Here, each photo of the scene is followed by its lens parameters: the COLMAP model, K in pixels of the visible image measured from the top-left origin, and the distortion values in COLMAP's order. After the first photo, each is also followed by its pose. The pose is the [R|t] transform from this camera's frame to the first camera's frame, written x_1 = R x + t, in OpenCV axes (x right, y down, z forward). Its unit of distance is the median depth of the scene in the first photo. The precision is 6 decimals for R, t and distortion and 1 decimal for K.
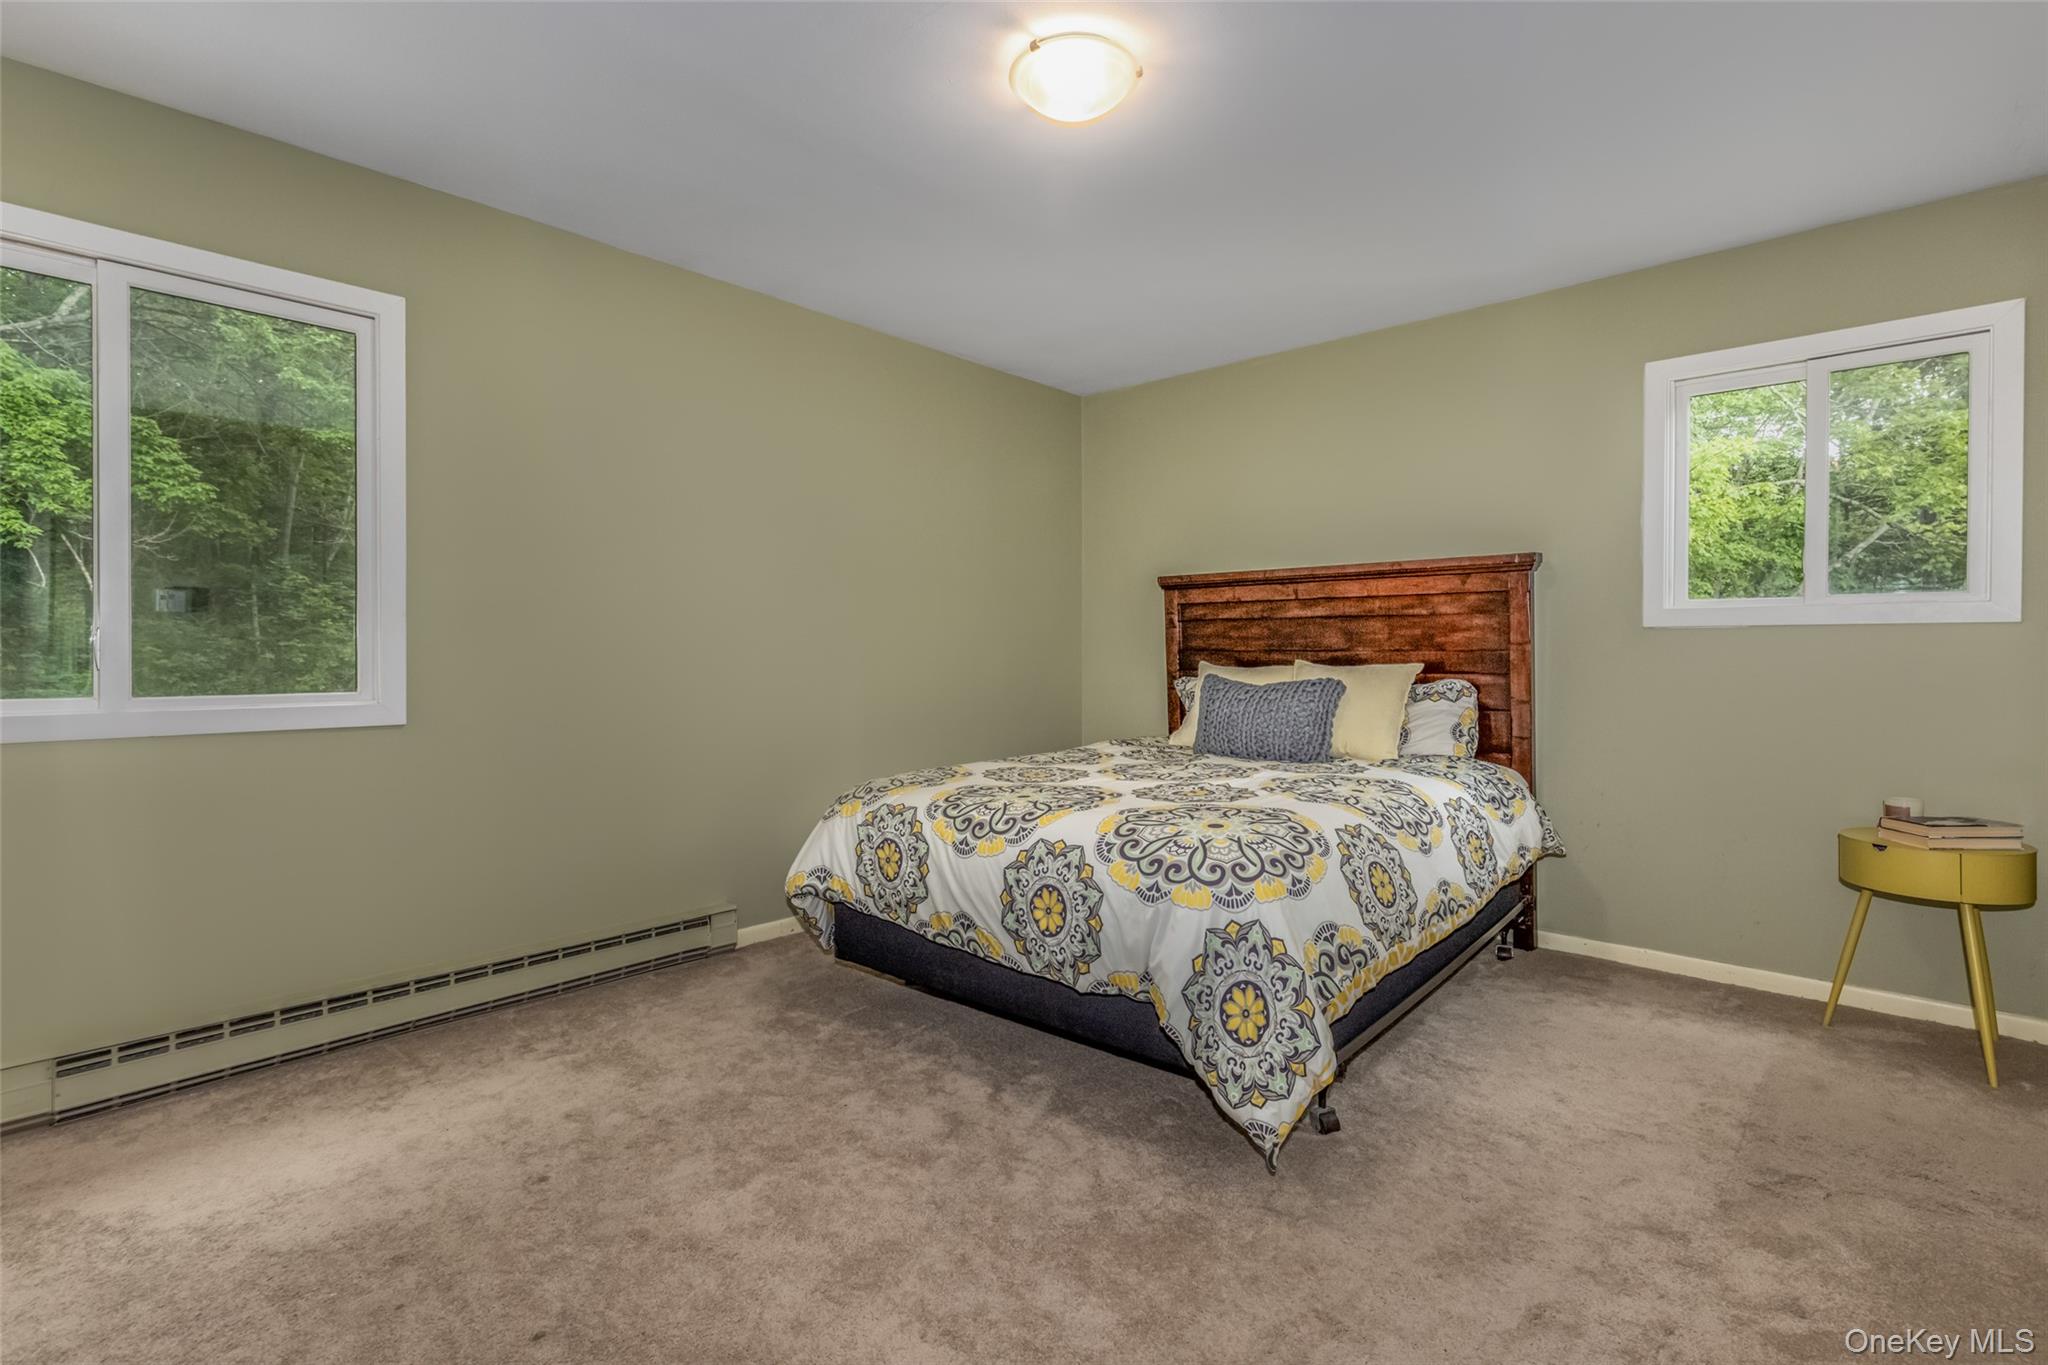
lens RADIAL K [[948.2, 0, 1021.7], [0, 948.2, 652.9], [0, 0, 1]] dist [-0.021189, 0.000119]
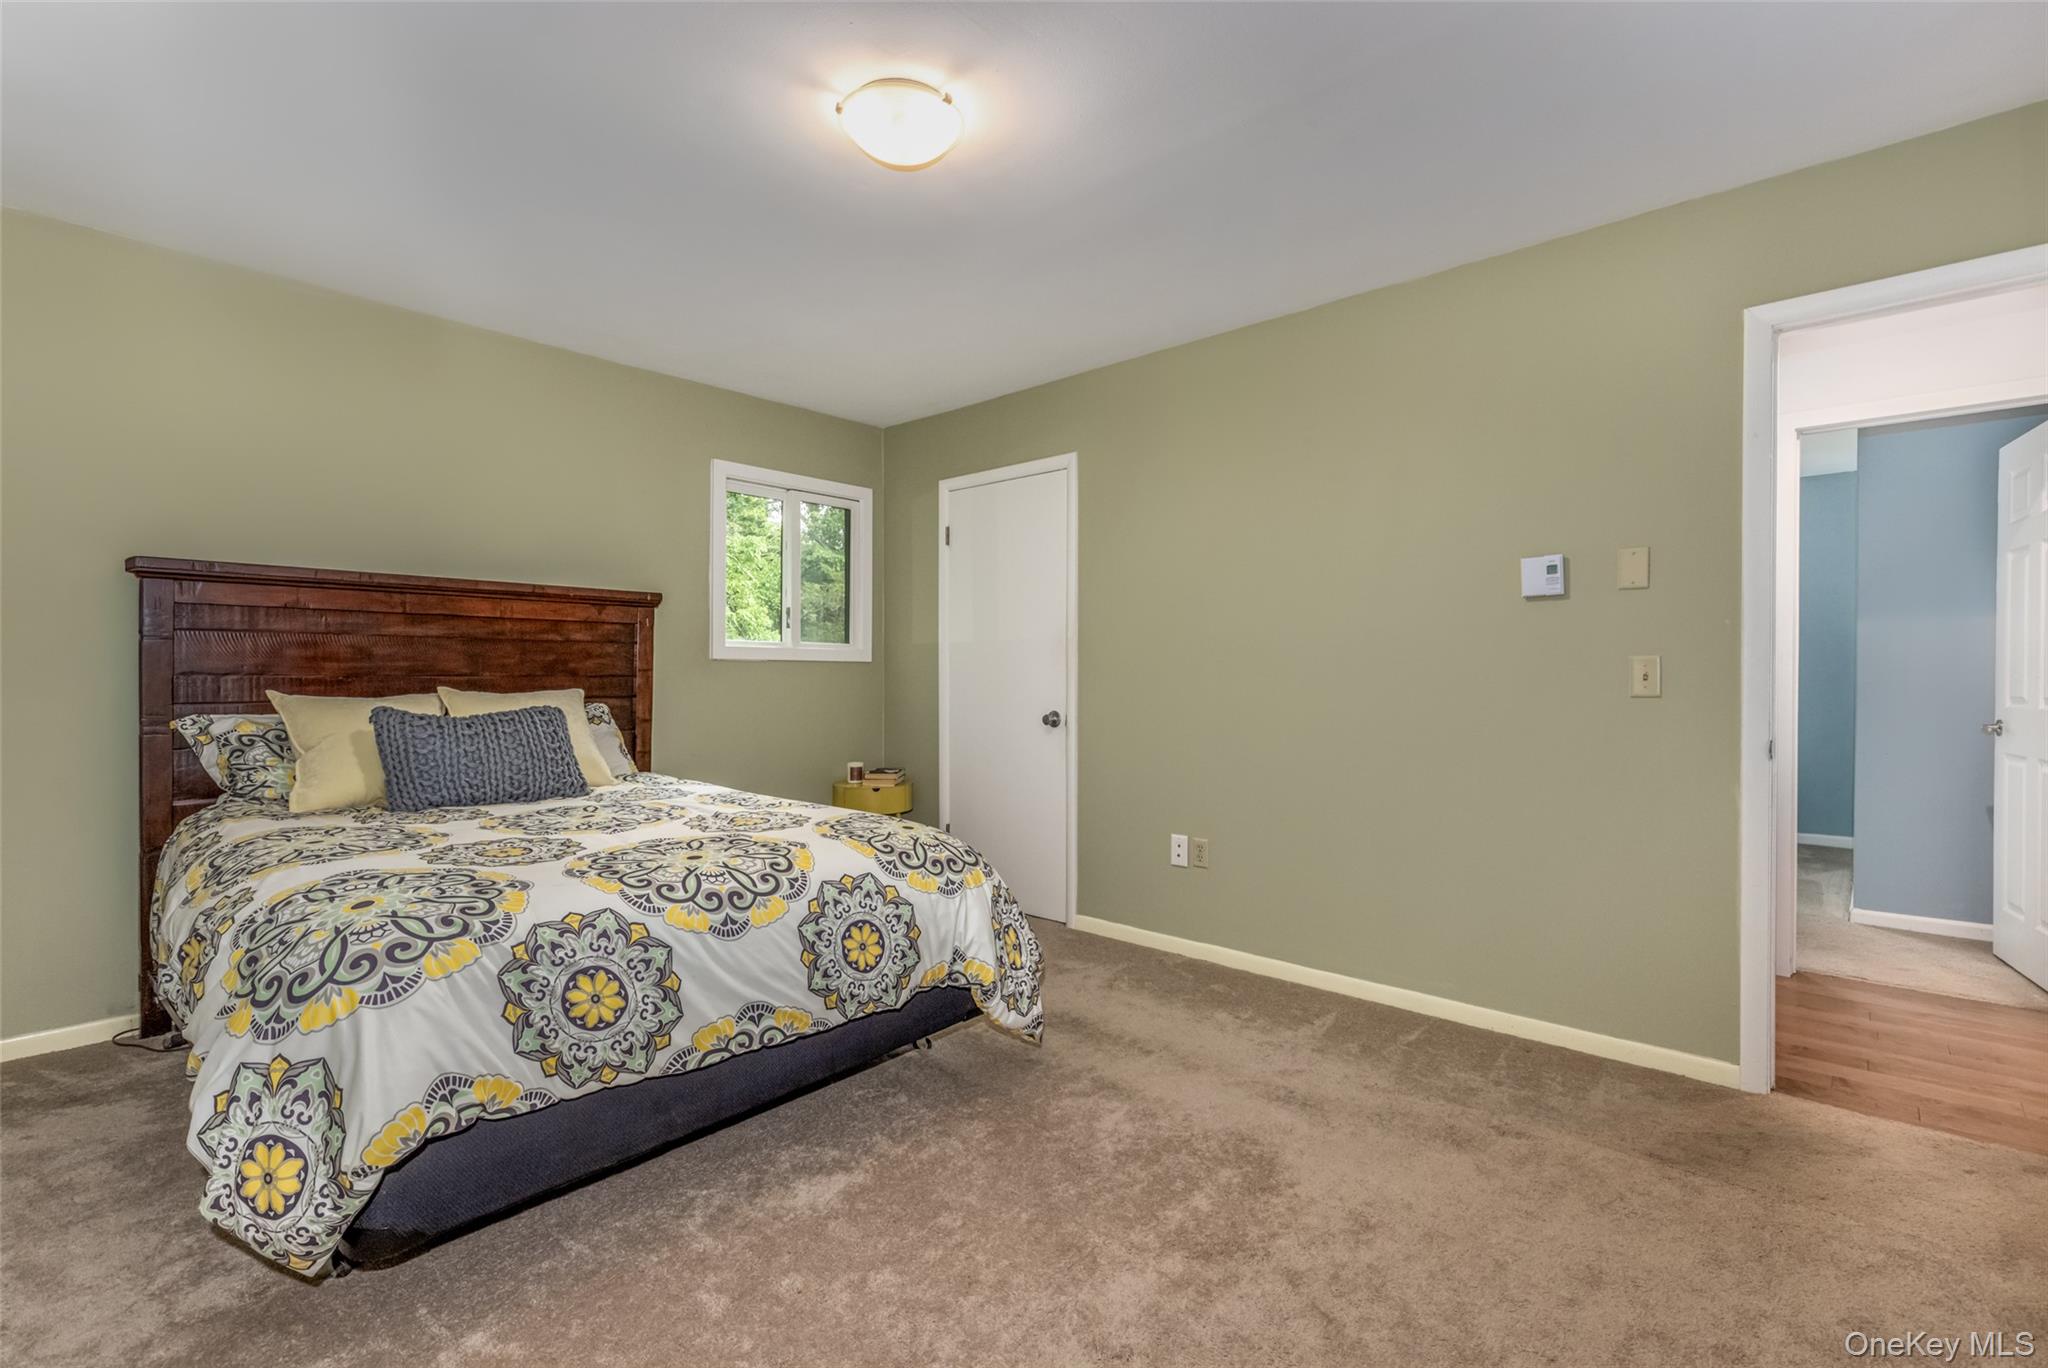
lens RADIAL K [[894.1, 0, 1024.0], [0, 894.1, 684.0], [0, 0, 1]] dist [-0.049073, 0.000177]
pose [[0.000479, -0.006235, 0.999980, -0.632489], [-0.003951, 0.999973, 0.006237, -0.001760], [-0.999992, -0.003954, 0.000455, 0.601916]]
